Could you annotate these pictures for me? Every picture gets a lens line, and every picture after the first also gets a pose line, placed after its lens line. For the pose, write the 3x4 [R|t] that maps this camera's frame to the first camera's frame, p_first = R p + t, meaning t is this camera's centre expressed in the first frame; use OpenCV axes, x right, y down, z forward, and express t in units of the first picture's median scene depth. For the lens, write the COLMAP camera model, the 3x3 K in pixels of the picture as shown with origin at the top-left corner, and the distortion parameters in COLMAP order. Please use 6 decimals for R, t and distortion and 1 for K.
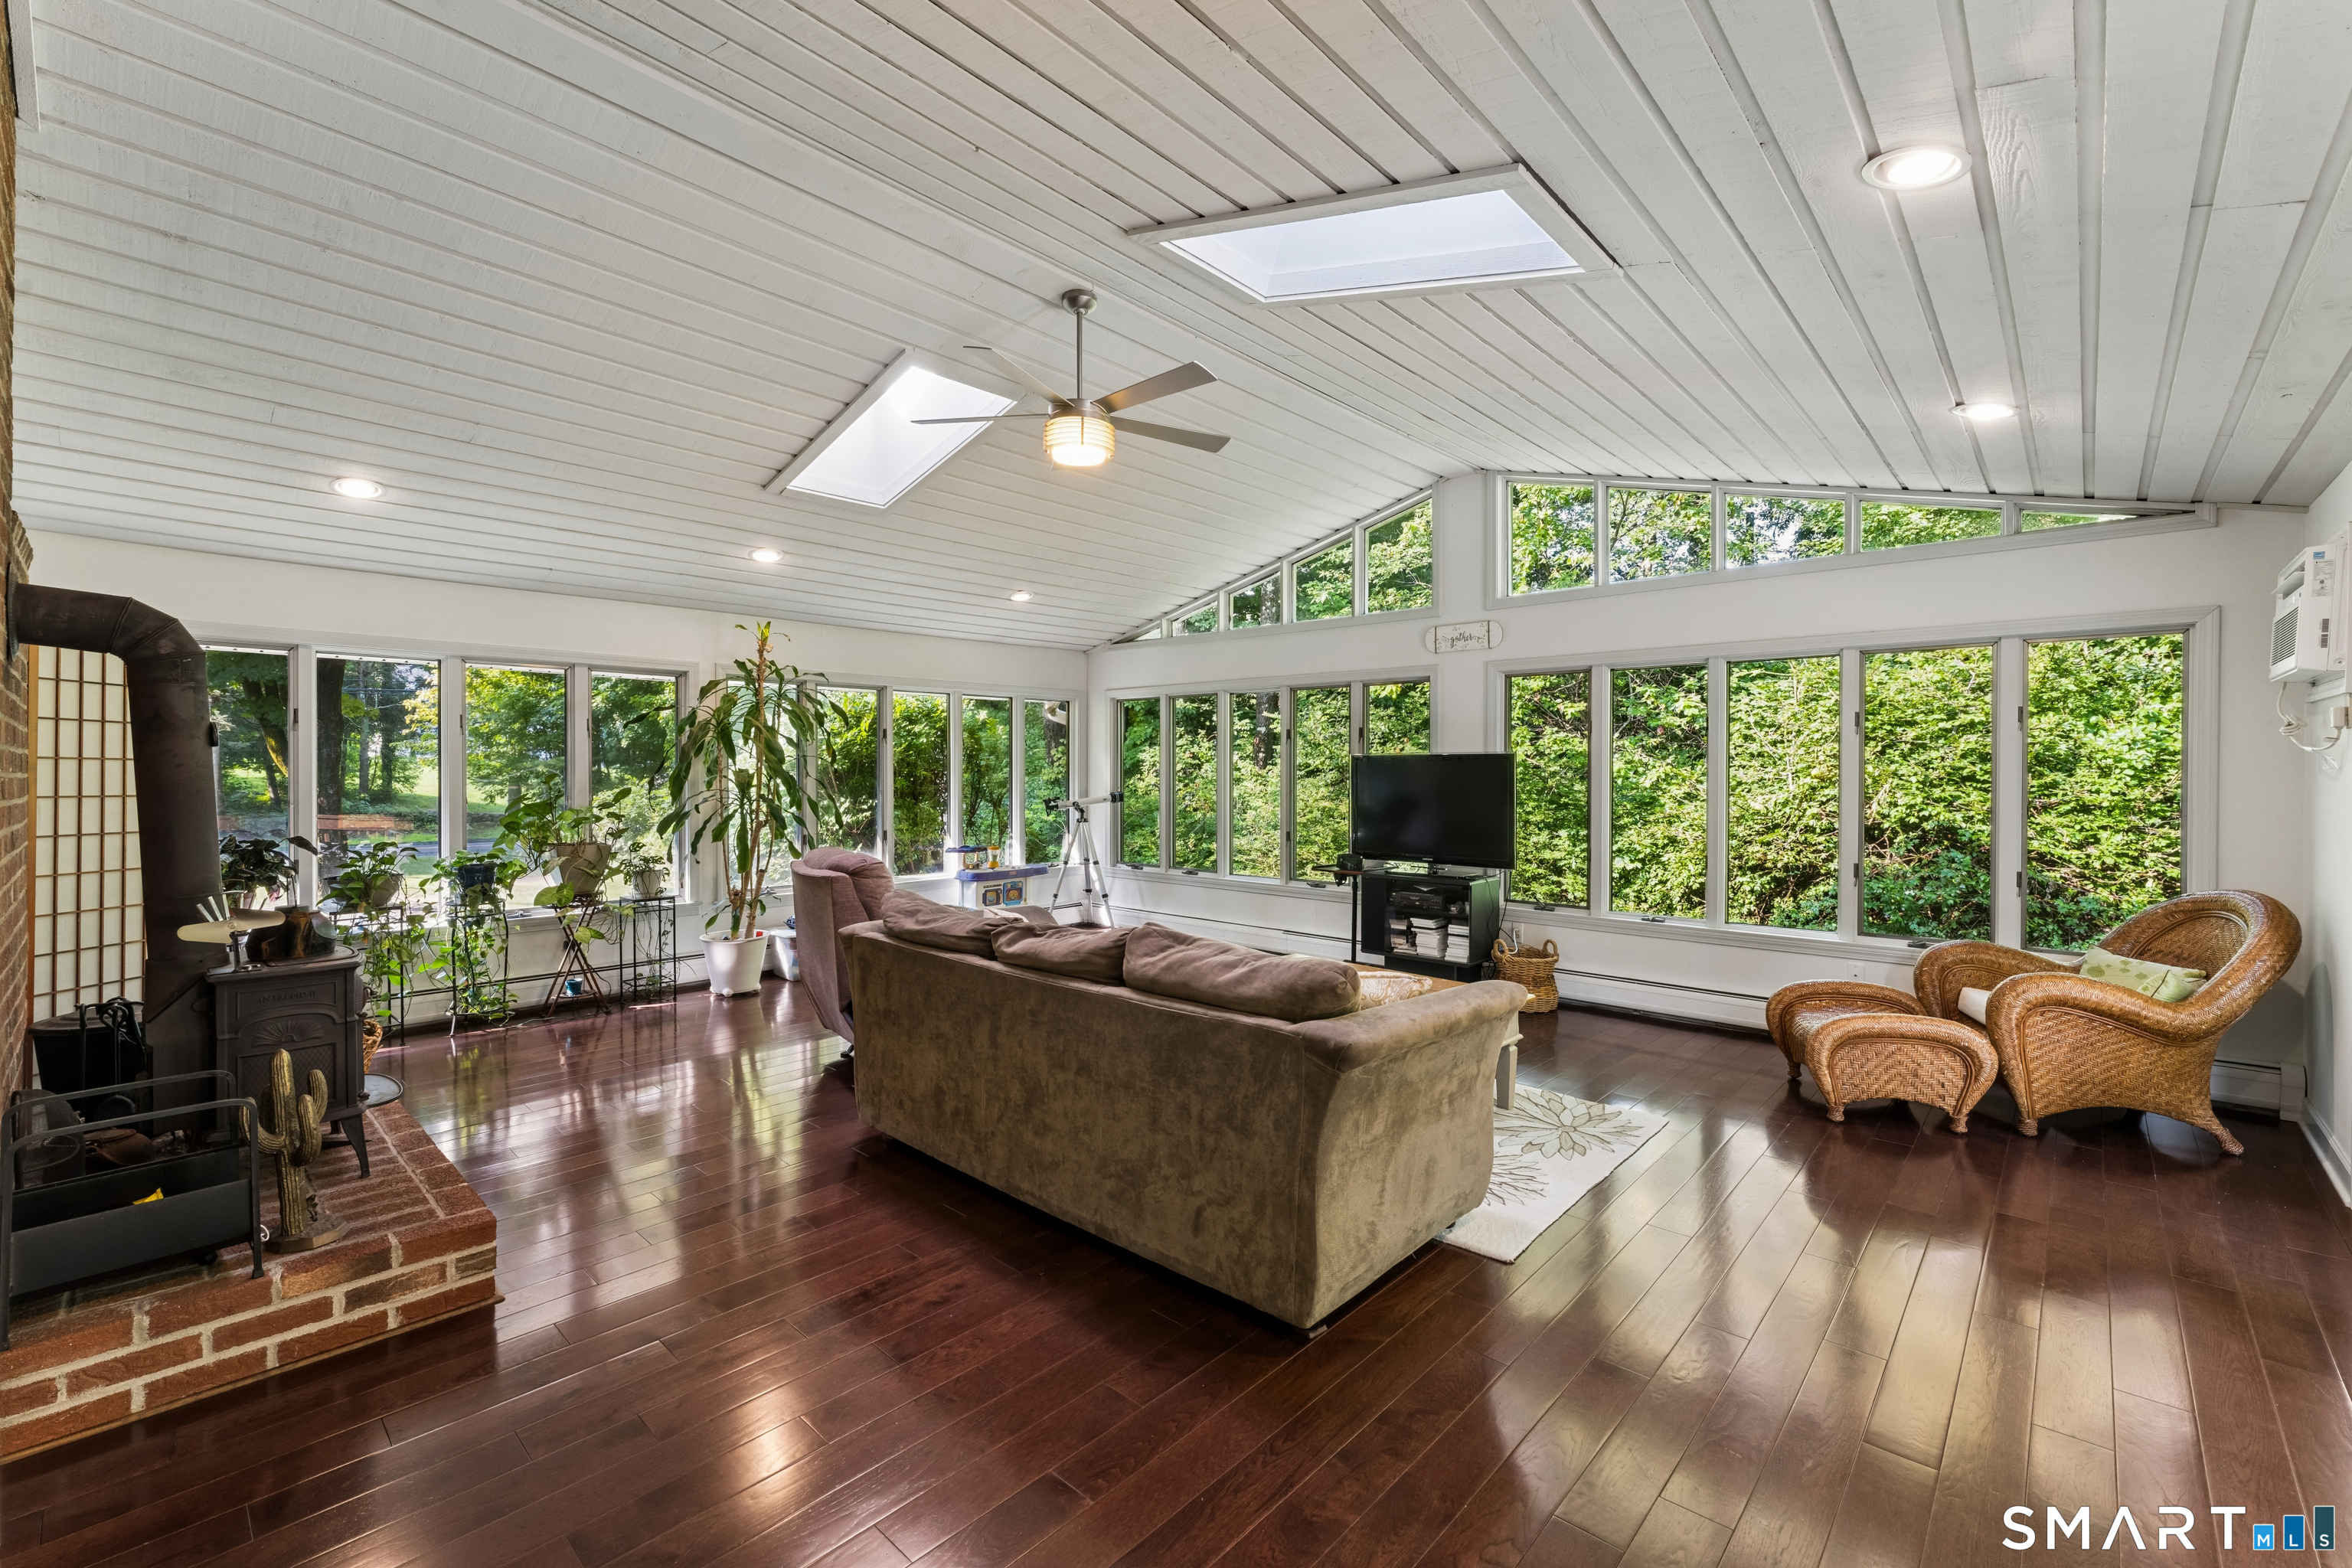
lens RADIAL K [[988.6, 0, 1179.1], [0, 988.6, 756.9], [0, 0, 1]] dist [-0.000458, -0.000173]
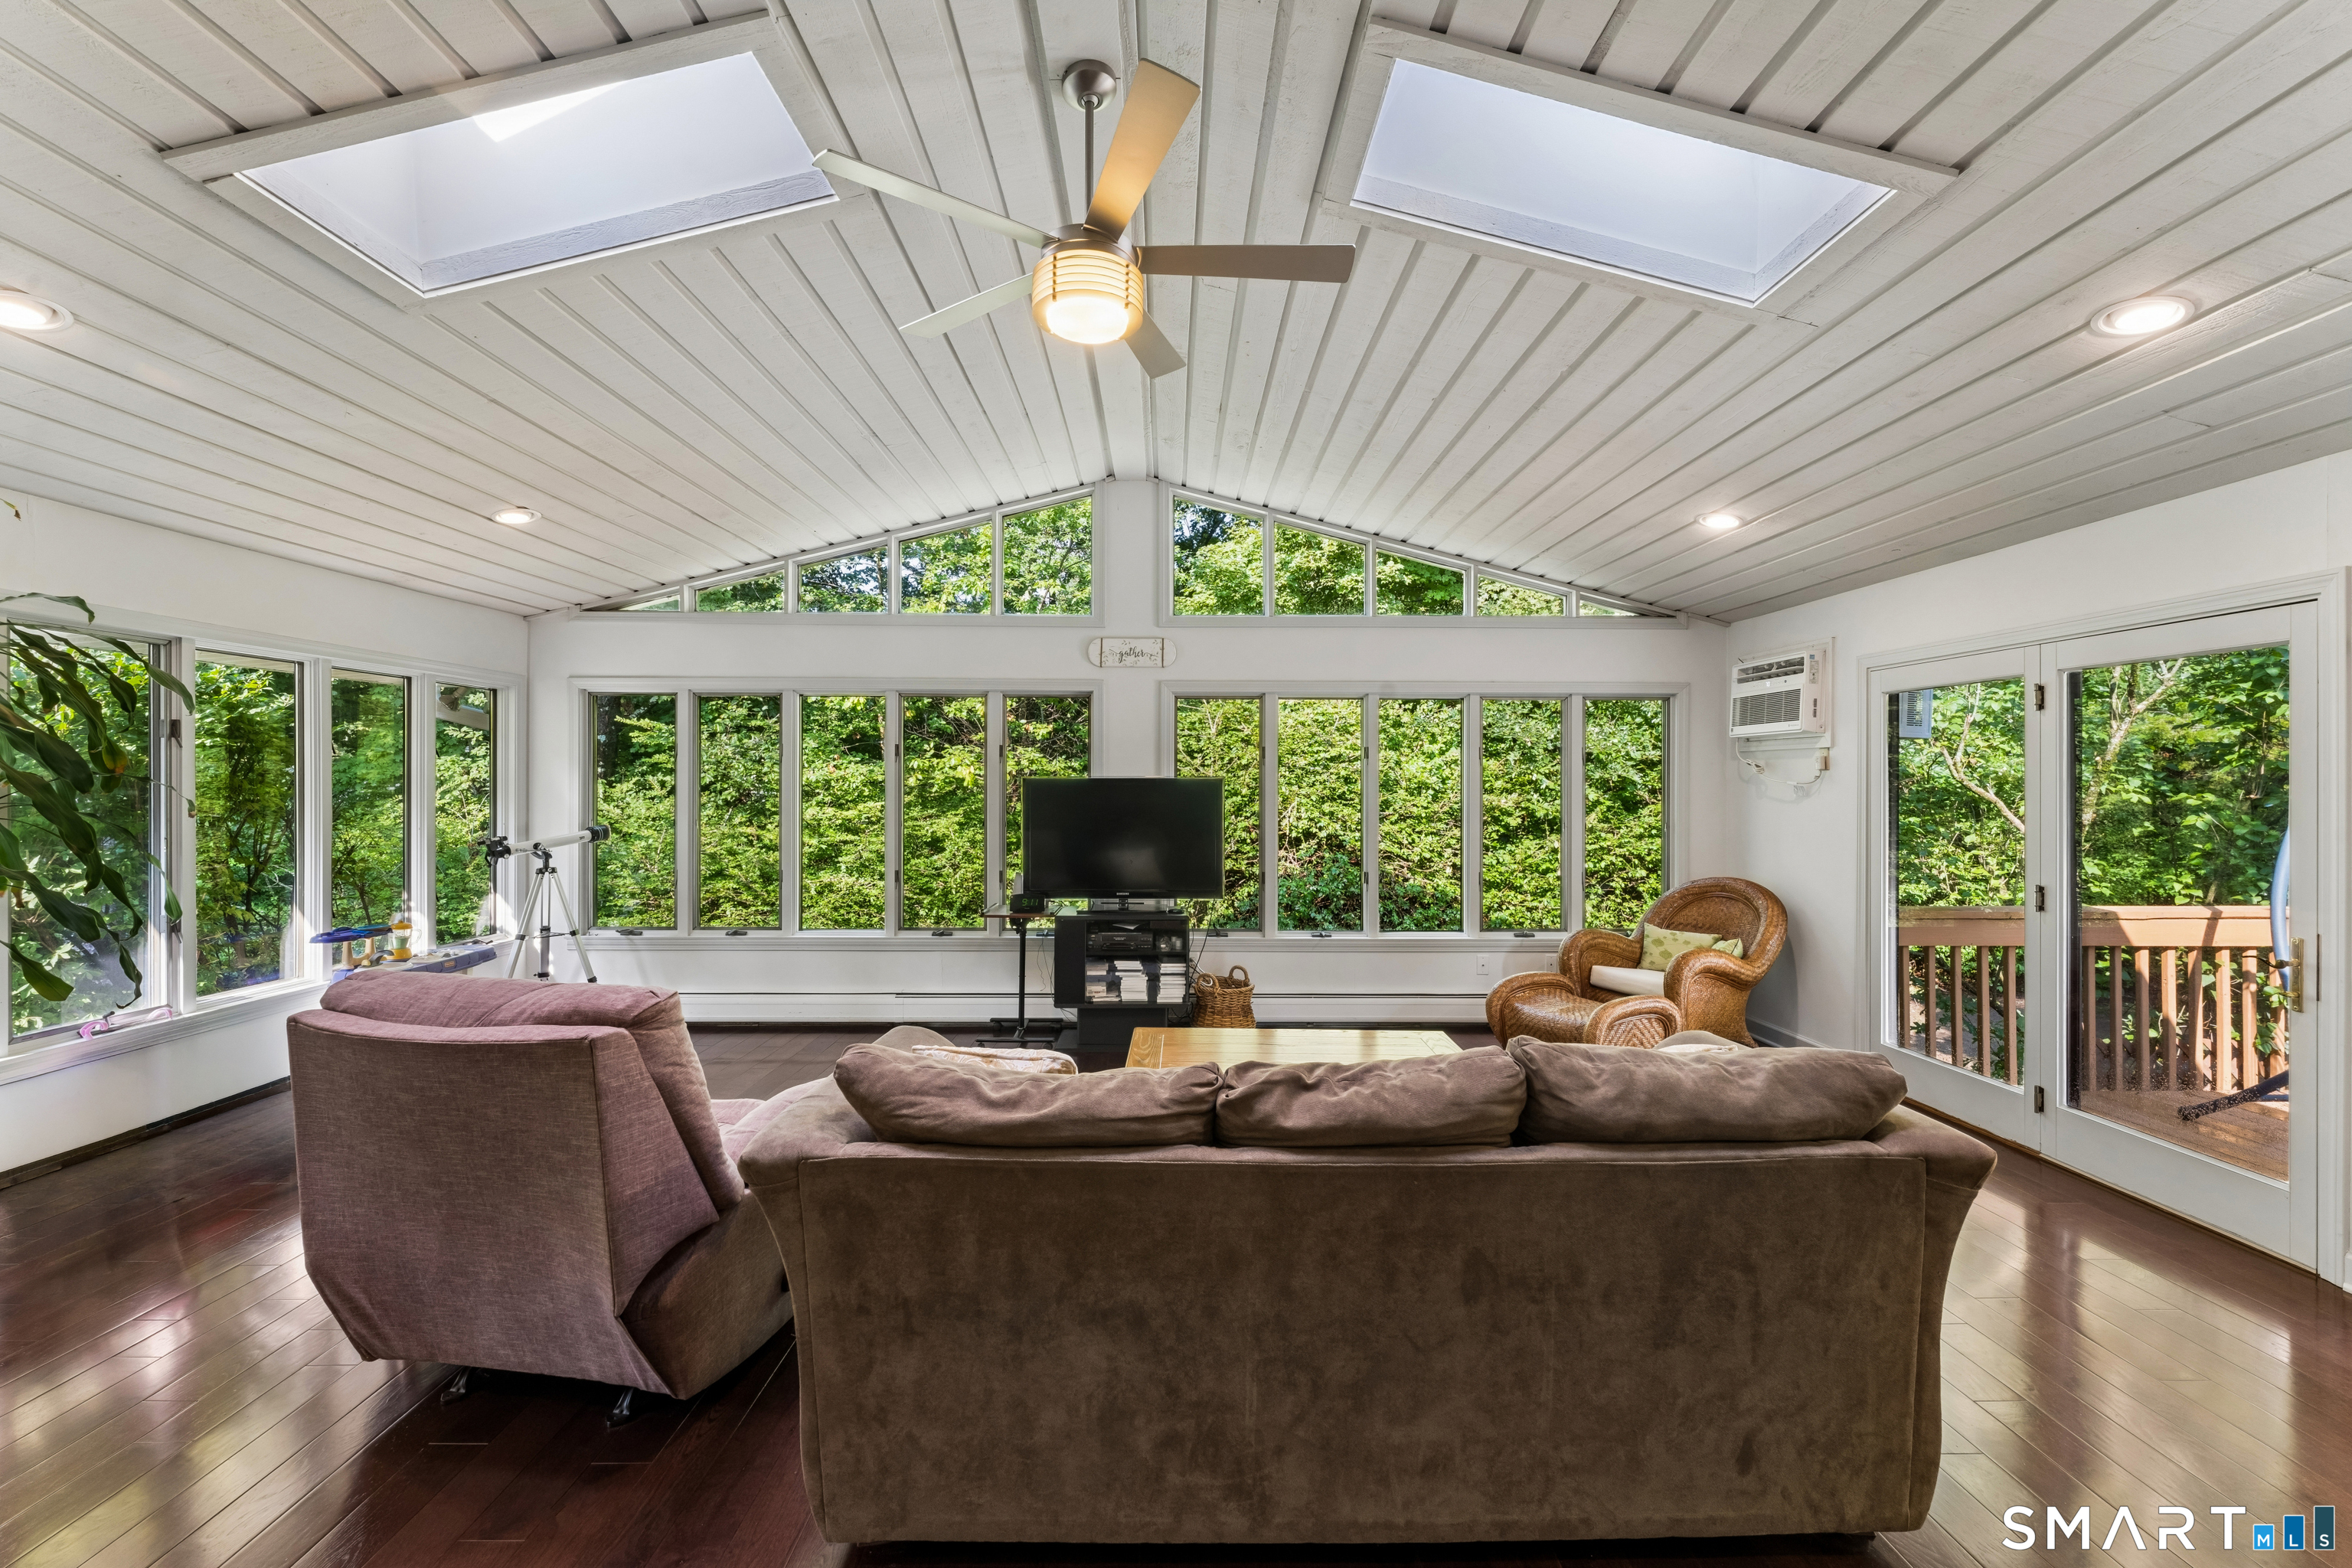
lens RADIAL K [[956.2, 0, 1183.5], [0, 956.2, 777.2], [0, 0, 1]] dist [-0.003555, -0.000156]
pose [[0.725952, 0.006505, 0.687714, -0.317430], [-0.010027, 0.999949, 0.001127, -0.005188], [-0.687672, -0.007714, 0.725981, 0.331222]]
